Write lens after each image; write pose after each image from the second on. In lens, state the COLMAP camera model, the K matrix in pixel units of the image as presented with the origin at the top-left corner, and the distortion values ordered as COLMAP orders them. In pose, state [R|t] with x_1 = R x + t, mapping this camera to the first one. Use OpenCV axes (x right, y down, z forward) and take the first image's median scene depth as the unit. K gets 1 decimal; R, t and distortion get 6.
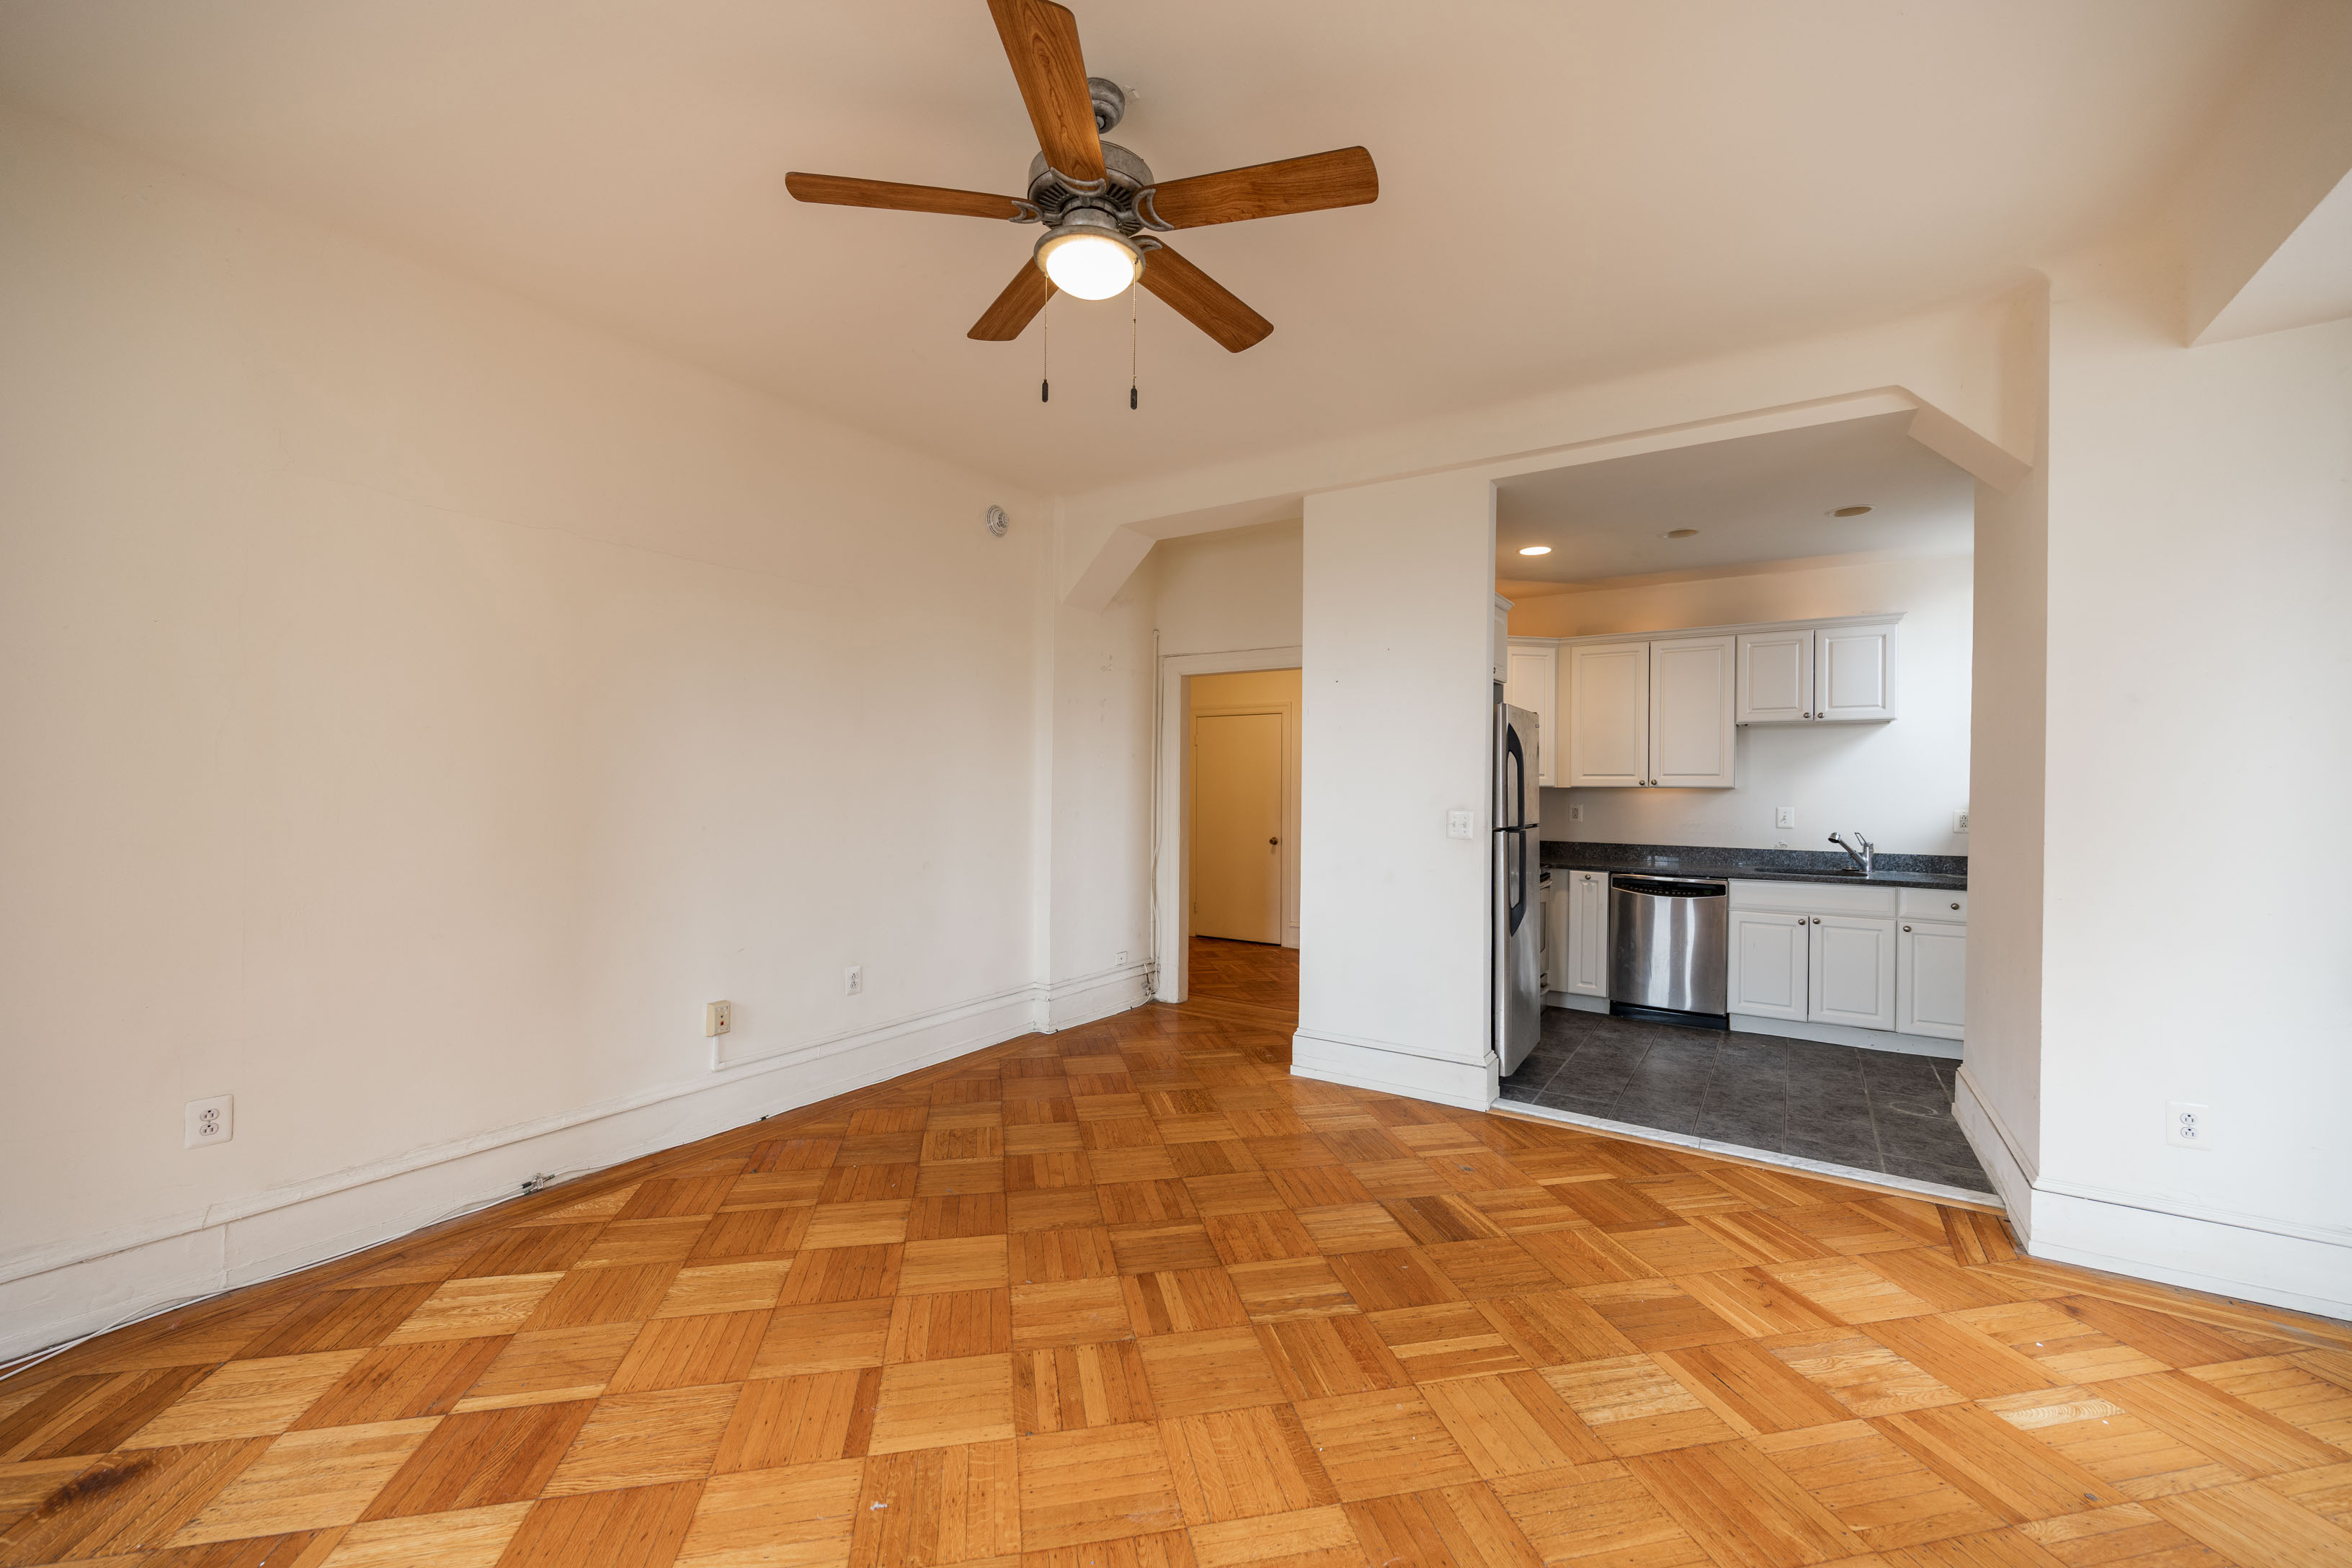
lens RADIAL K [[932.1, 0, 1182.4], [0, 932.1, 785.6], [0, 0, 1]] dist [0.000188, 0.000021]
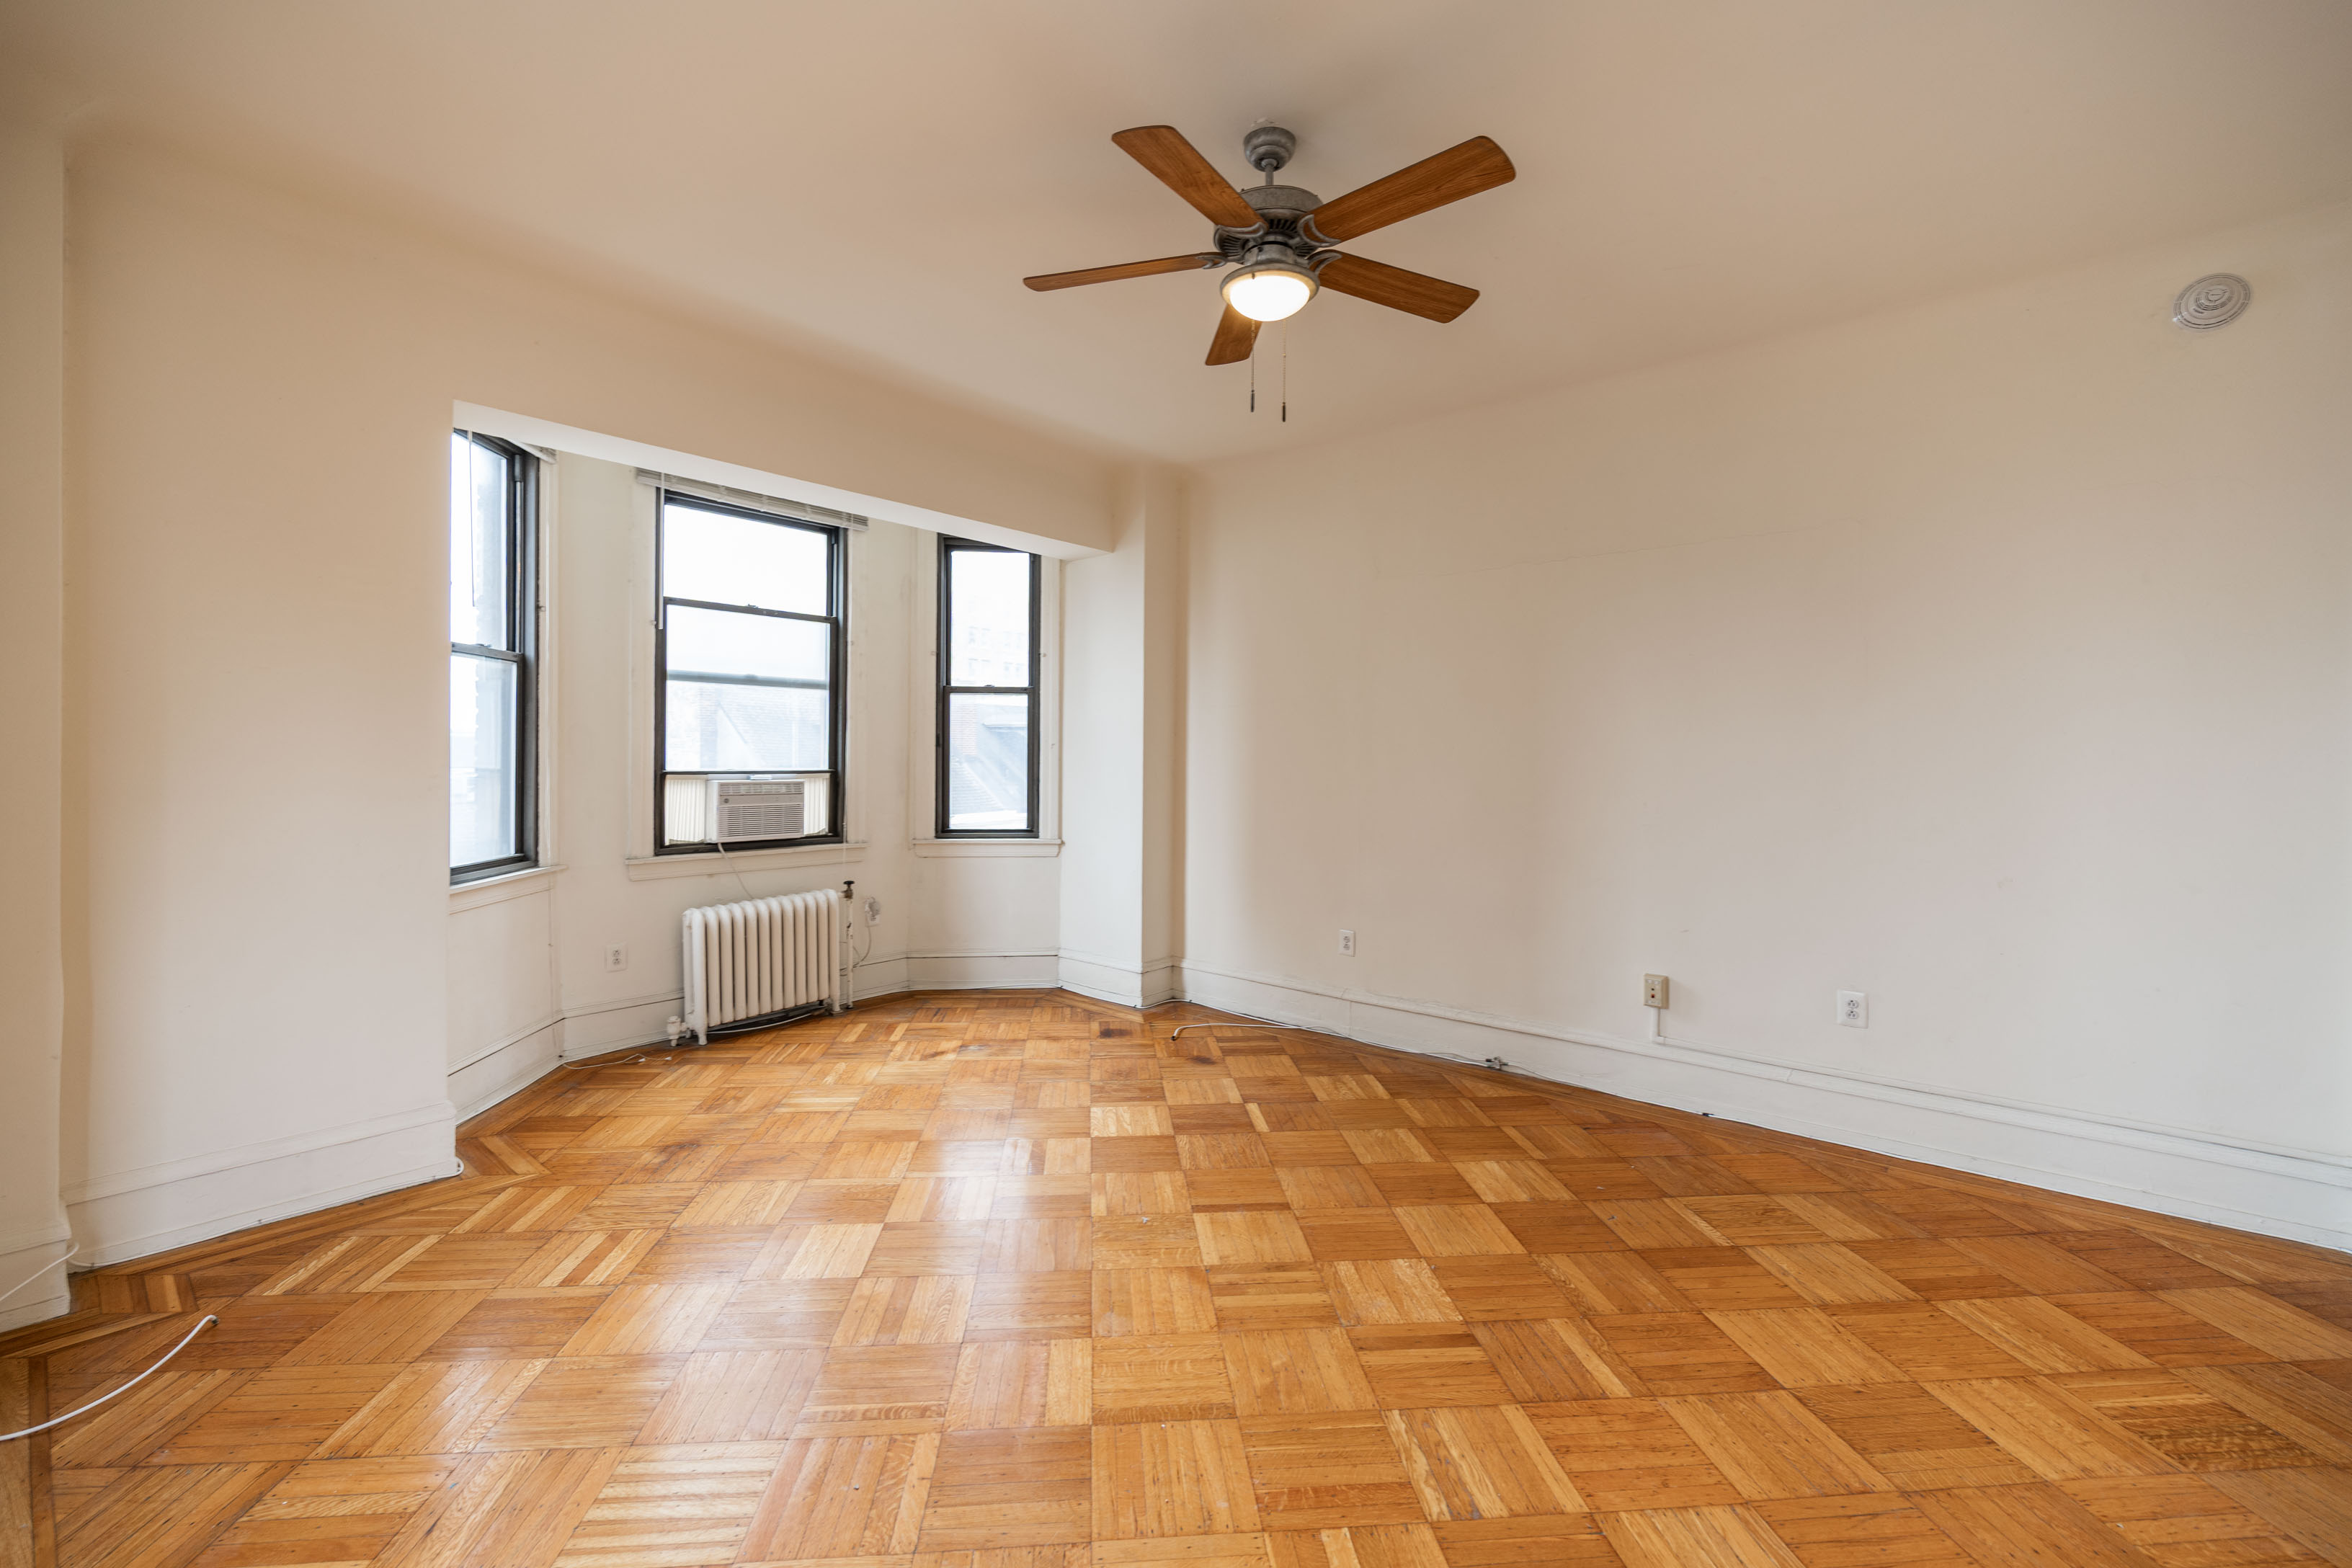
lens RADIAL K [[968.8, 0, 1170.5], [0, 968.8, 761.2], [0, 0, 1]] dist [-0.000161, -0.000072]
pose [[-0.112370, -0.002735, -0.993663, 0.551775], [-0.009116, 0.999957, -0.001721, 0.003827], [0.993625, 0.008865, -0.112390, 0.526262]]
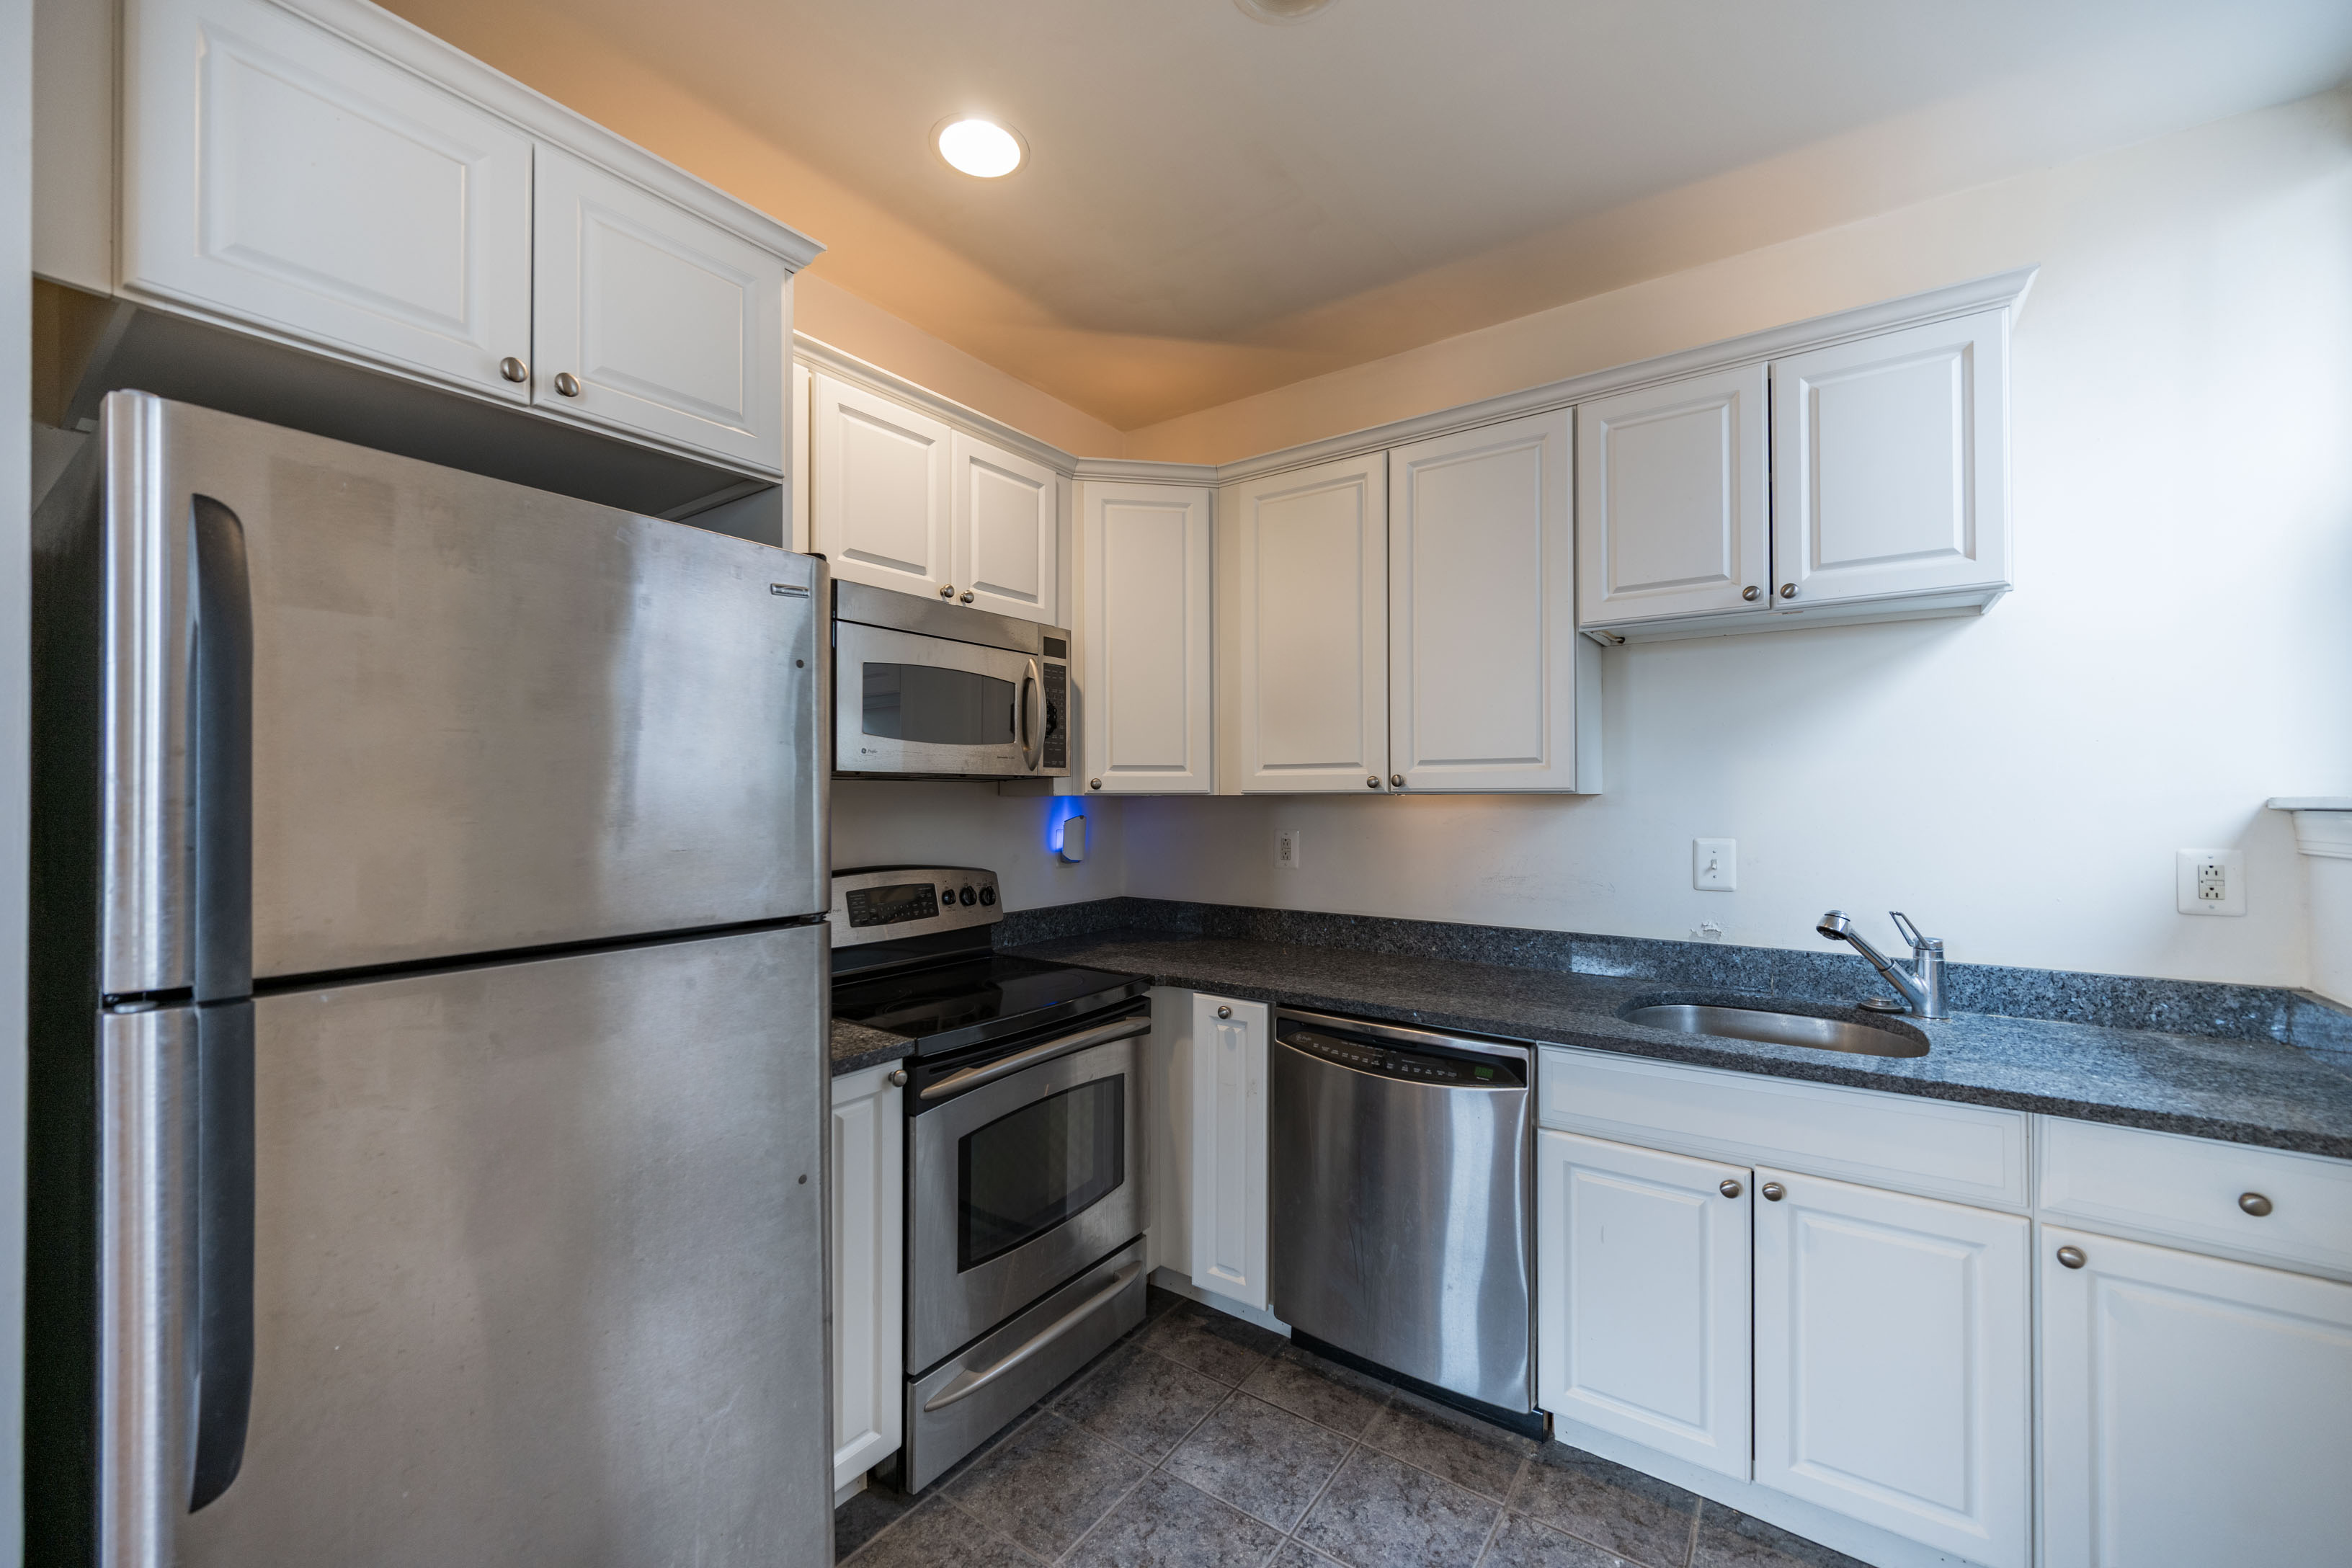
lens RADIAL K [[922.2, 0, 1179.3], [0, 922.2, 790.1], [0, 0, 1]] dist [-0.001432, -0.000255]
pose [[0.999222, -0.009849, -0.038189, 0.575096], [0.009568, 0.999926, -0.007510, 0.003989], [0.038260, 0.007139, 0.999242, 0.789971]]
